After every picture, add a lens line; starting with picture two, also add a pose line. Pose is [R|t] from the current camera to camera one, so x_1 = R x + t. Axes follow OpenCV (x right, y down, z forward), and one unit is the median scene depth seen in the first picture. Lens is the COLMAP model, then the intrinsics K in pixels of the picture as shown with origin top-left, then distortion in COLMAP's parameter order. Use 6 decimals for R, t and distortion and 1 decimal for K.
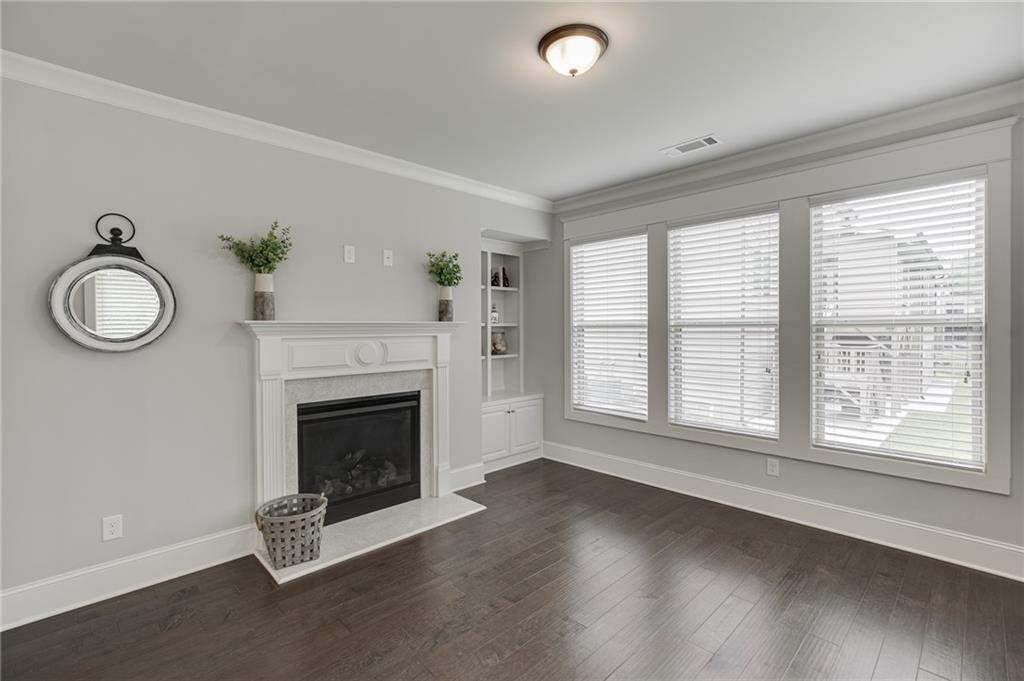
lens RADIAL K [[466.7, 0, 516.0], [0, 466.7, 334.5], [0, 0, 1]] dist [-0.008175, 0.002368]
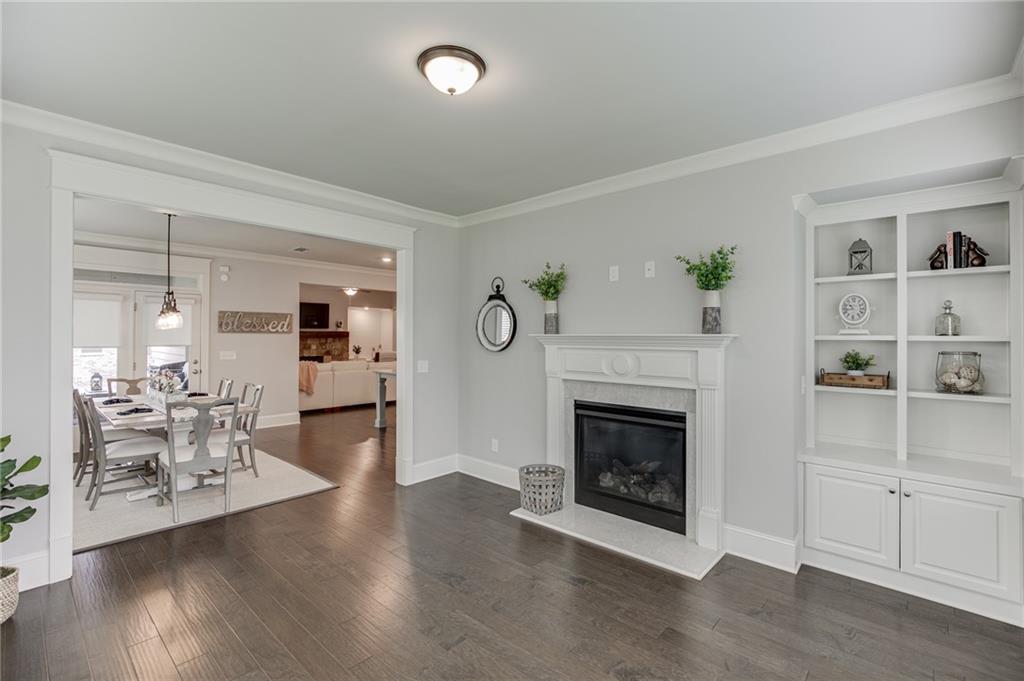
lens RADIAL K [[466.7, 0, 515.3], [0, 466.7, 341.3], [0, 0, 1]] dist [-0.008175, 0.002368]
pose [[0.059912, 0.009272, -0.998161, 0.716987], [-0.024607, 0.999667, 0.007809, -0.014355], [0.997900, 0.024094, 0.060120, 0.687996]]
